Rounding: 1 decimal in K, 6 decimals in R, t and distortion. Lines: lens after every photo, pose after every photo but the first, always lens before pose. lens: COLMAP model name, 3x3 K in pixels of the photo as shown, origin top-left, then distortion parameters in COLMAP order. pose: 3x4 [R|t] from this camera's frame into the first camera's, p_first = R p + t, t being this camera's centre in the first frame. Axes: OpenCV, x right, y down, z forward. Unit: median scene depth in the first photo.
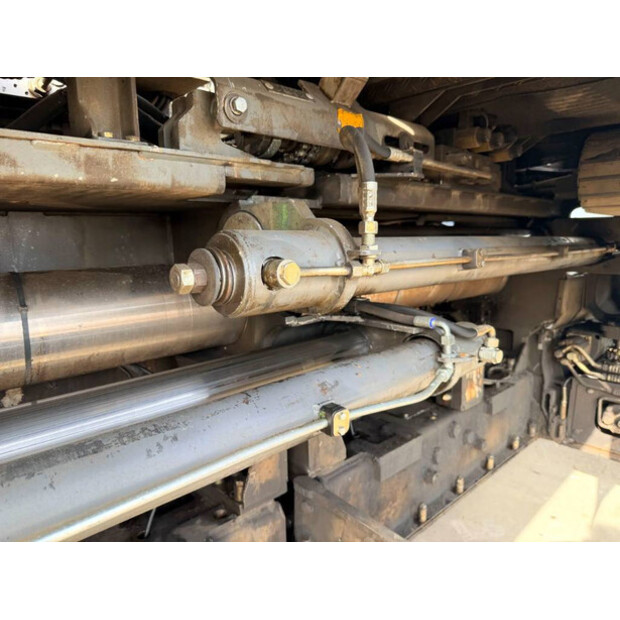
lens RADIAL K [[449.8, 0, 305.5], [0, 449.8, 308.0], [0, 0, 1]] dist [-0.007360, -0.020385]
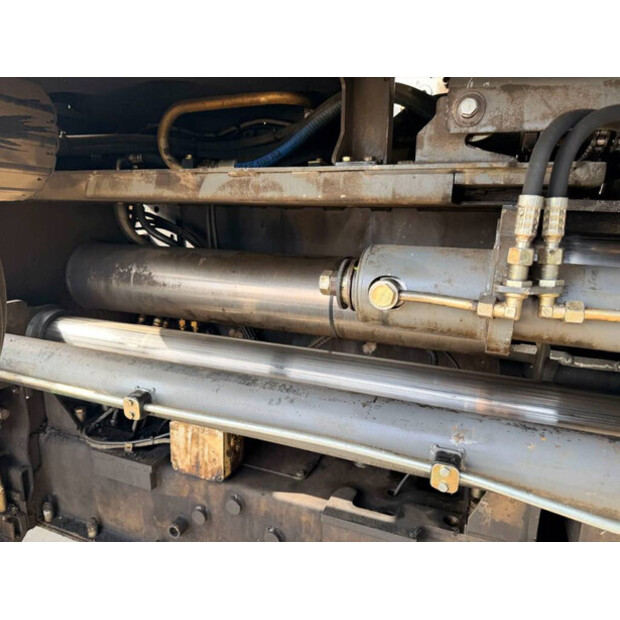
lens RADIAL K [[449.8, 0, 304.9], [0, 449.8, 311.7], [0, 0, 1]] dist [-0.007360, -0.020385]
pose [[0.396937, 0.225755, -0.889649, 0.638923], [-0.164335, 0.971097, 0.173102, -0.151327], [0.903015, 0.077490, 0.422564, 0.350264]]
